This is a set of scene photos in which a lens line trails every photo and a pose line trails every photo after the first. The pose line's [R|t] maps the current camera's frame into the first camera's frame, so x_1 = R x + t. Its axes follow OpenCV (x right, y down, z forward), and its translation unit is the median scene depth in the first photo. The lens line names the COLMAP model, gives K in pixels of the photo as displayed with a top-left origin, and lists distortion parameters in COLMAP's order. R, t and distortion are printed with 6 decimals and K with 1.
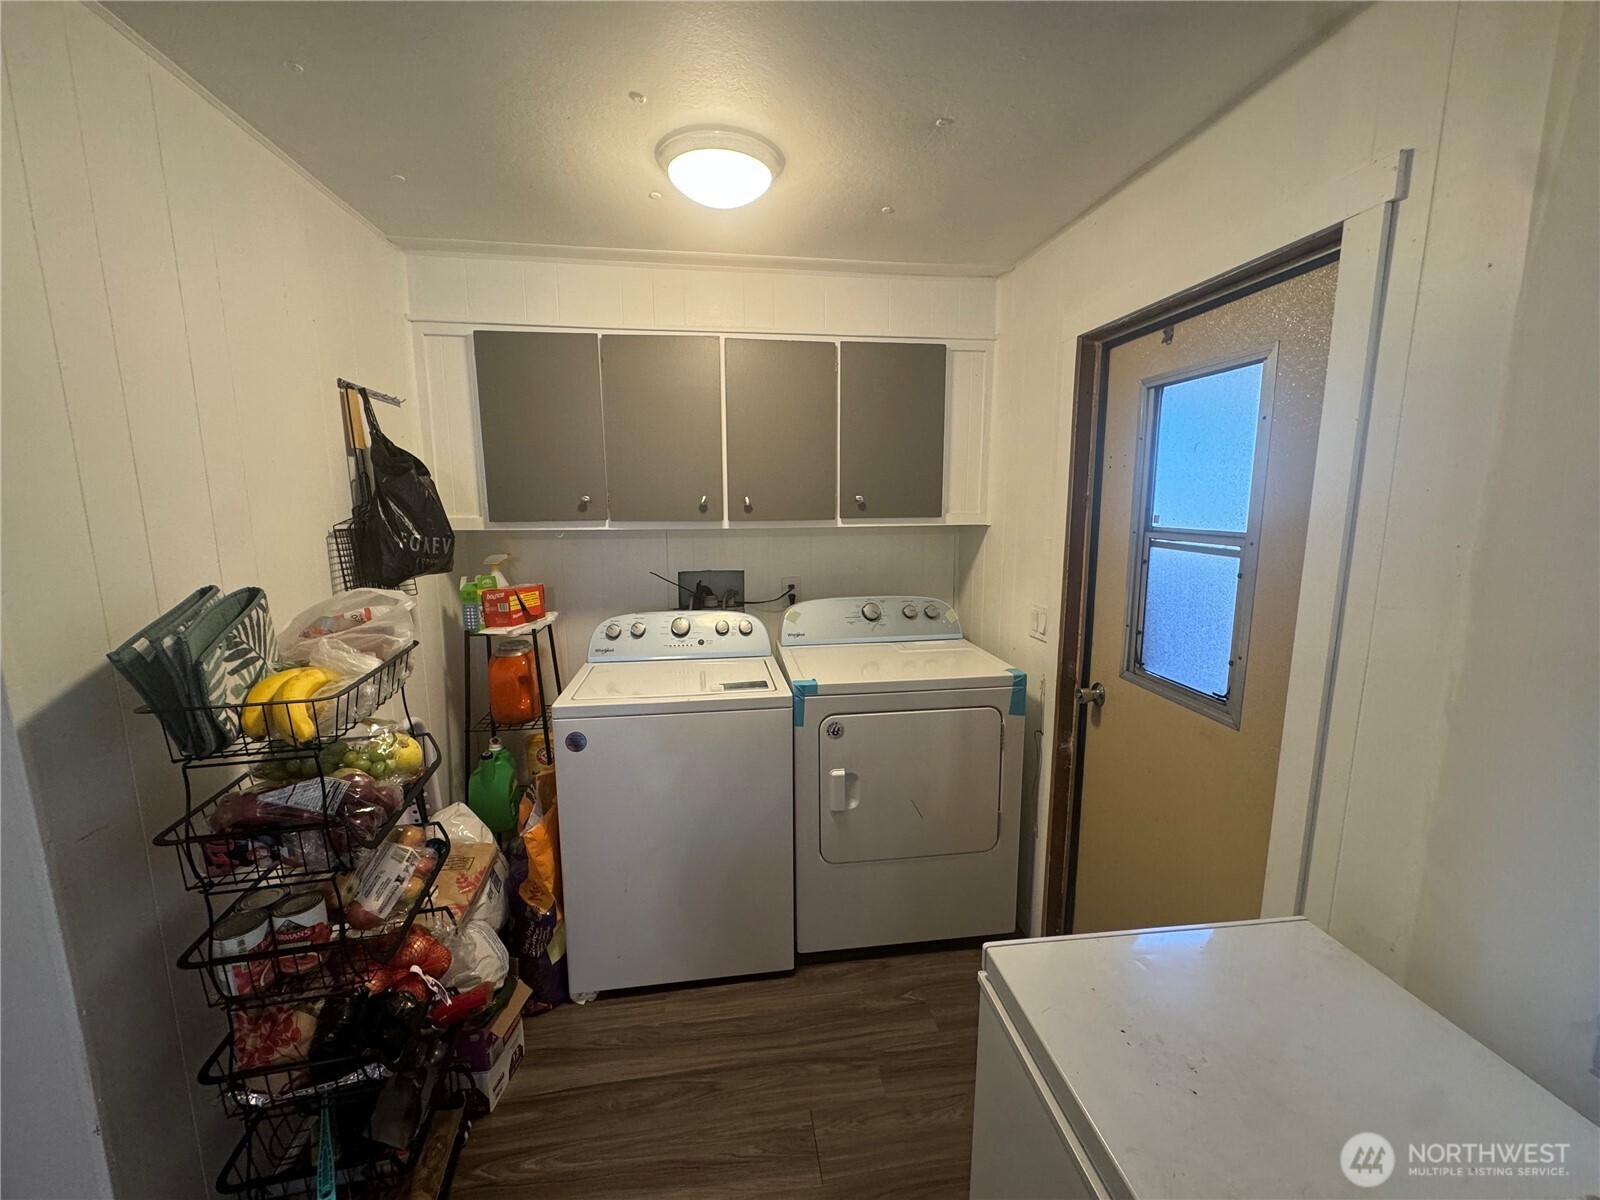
lens RADIAL K [[638.3, 0, 802.3], [0, 638.3, 601.7], [0, 0, 1]] dist [-0.004058, 0.000697]
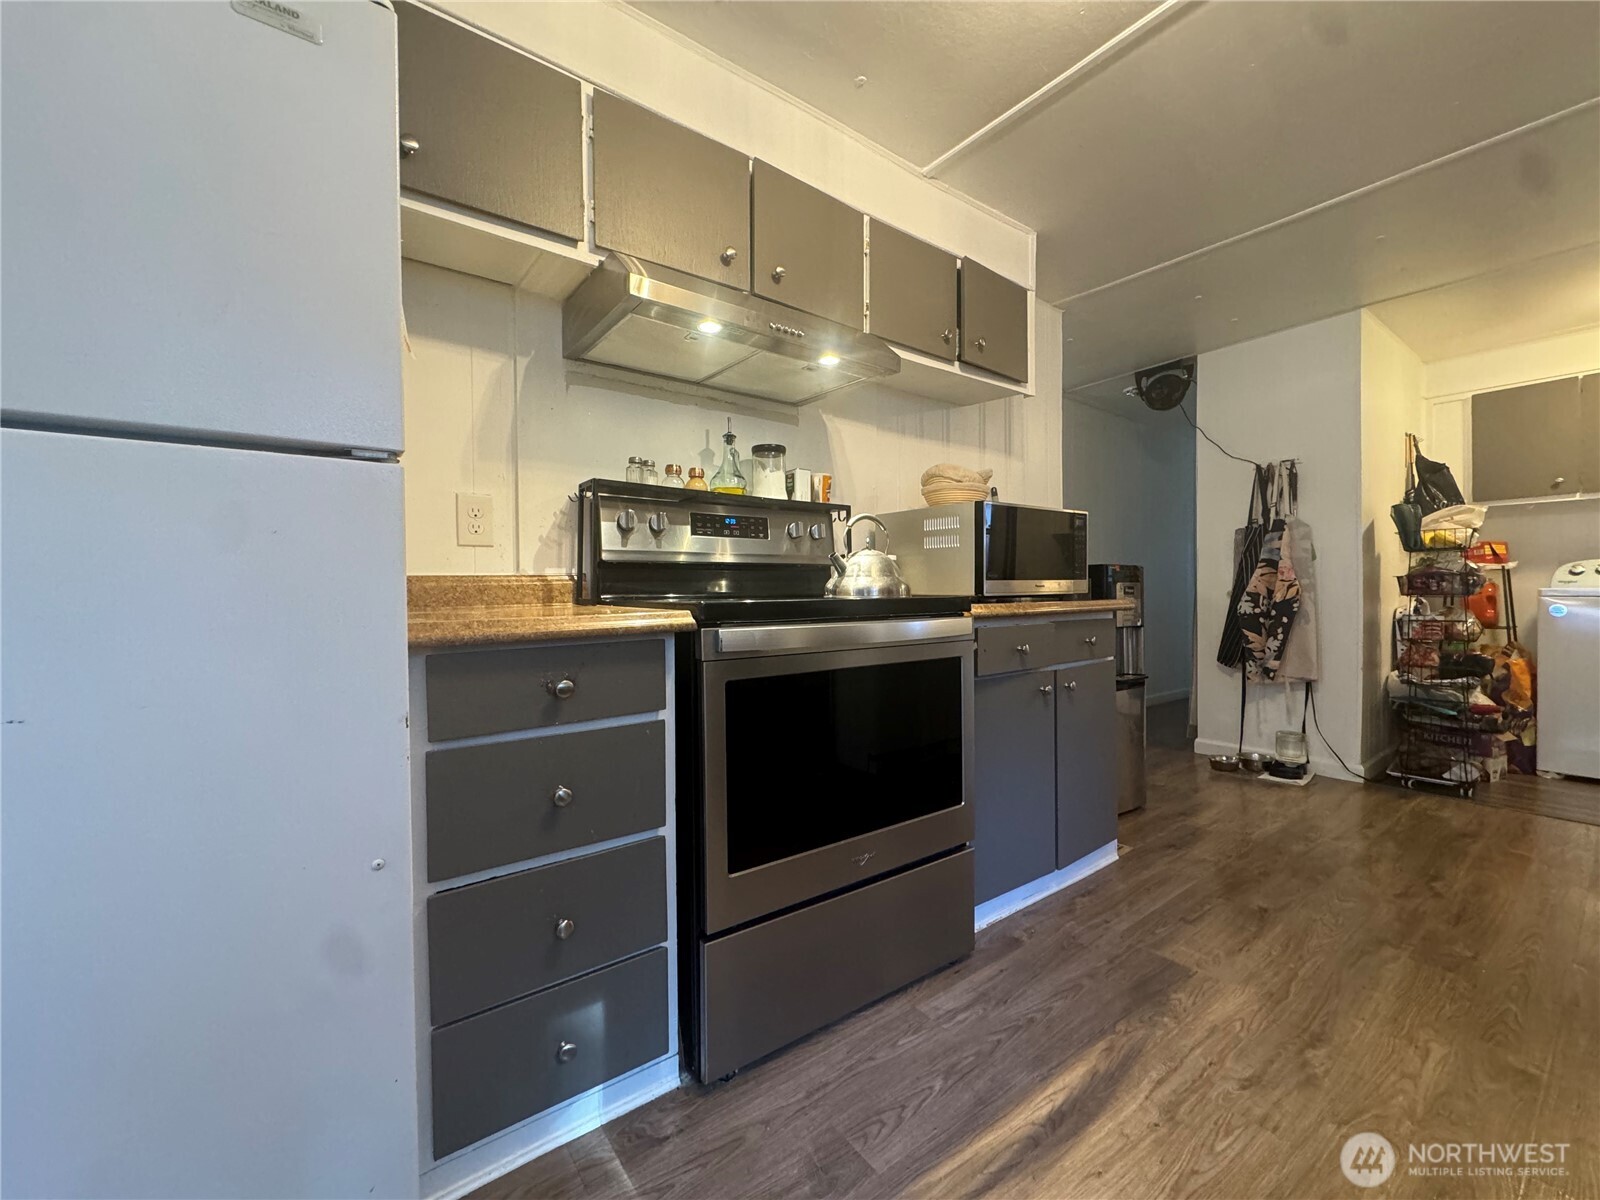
lens RADIAL K [[638.3, 0, 792.5], [0, 638.3, 596.3], [0, 0, 1]] dist [-0.004058, 0.000697]
pose [[0.472501, 0.007065, -0.881302, 0.145421], [-0.134230, 0.988879, -0.064039, 0.460913], [0.871048, 0.148556, 0.468194, -1.296133]]
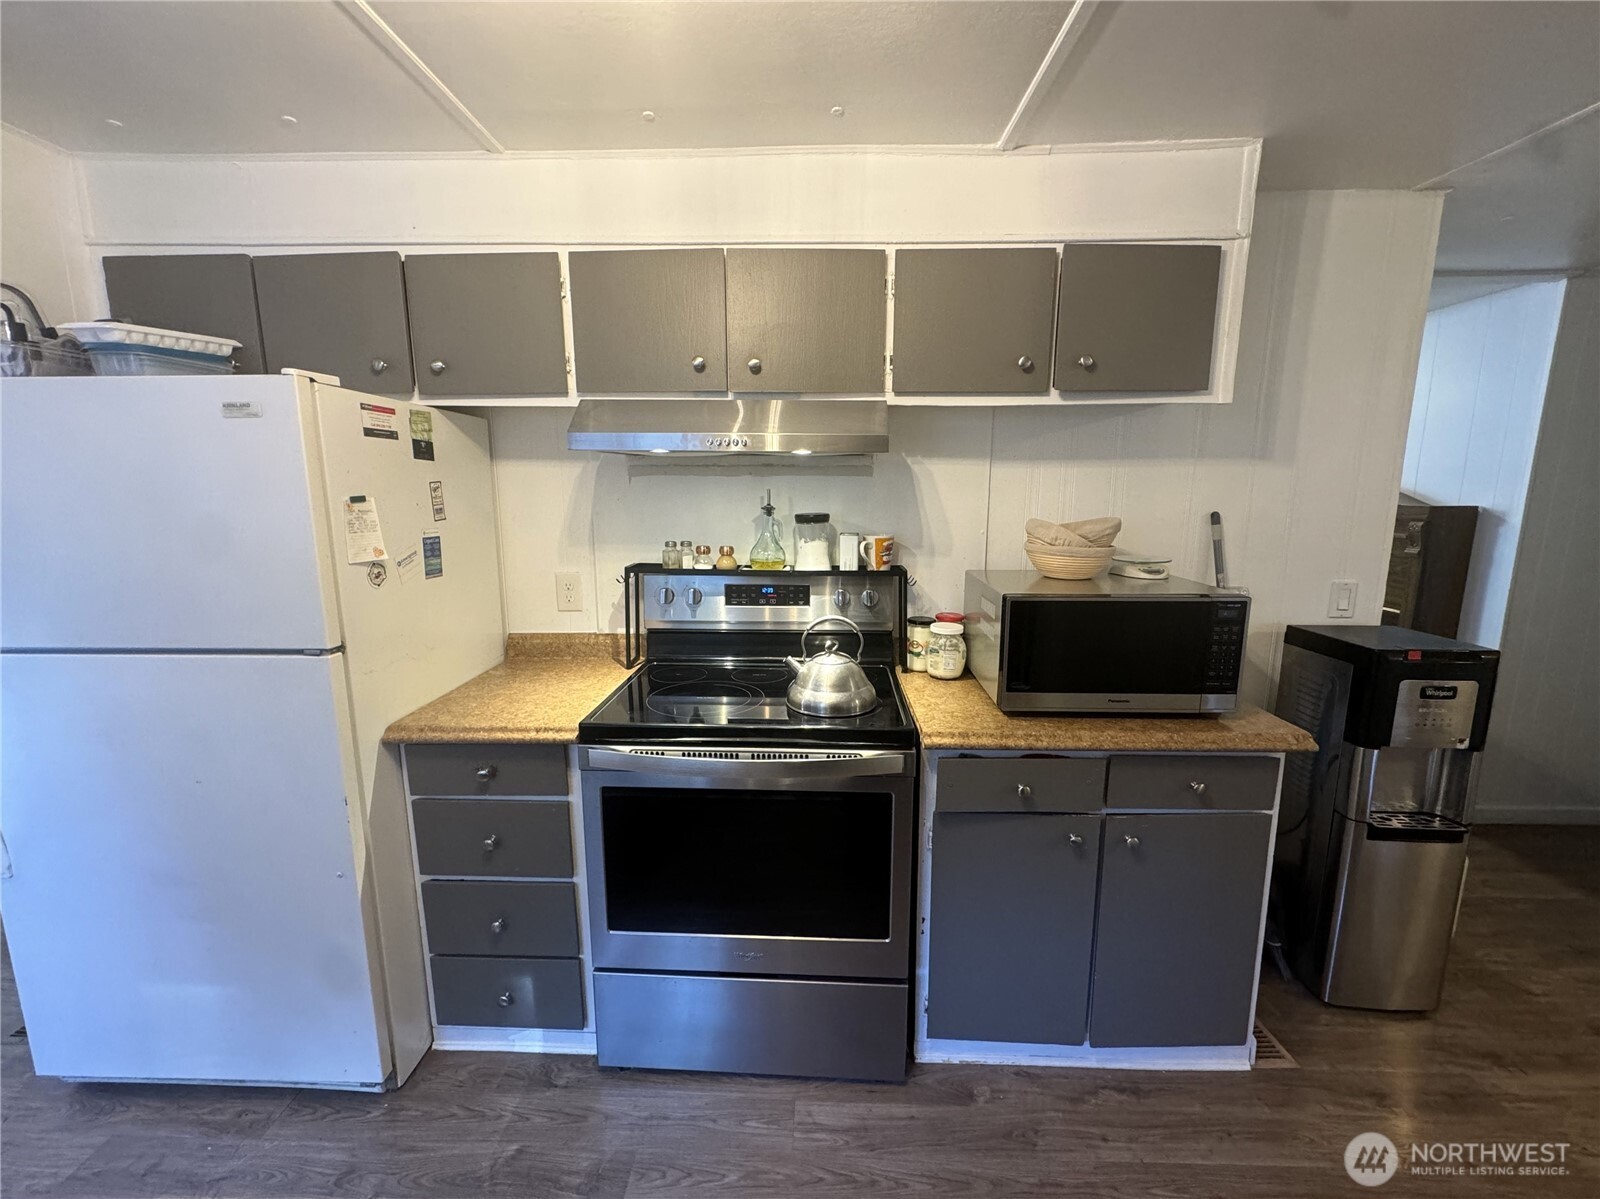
lens RADIAL K [[638.3, 0, 764.8], [0, 638.3, 606.4], [0, 0, 1]] dist [-0.004058, 0.000697]
pose [[-0.175291, 0.162619, -0.970993, 0.224946], [-0.155524, 0.969307, 0.190413, 0.171769], [0.972155, 0.184390, -0.144619, -0.856248]]
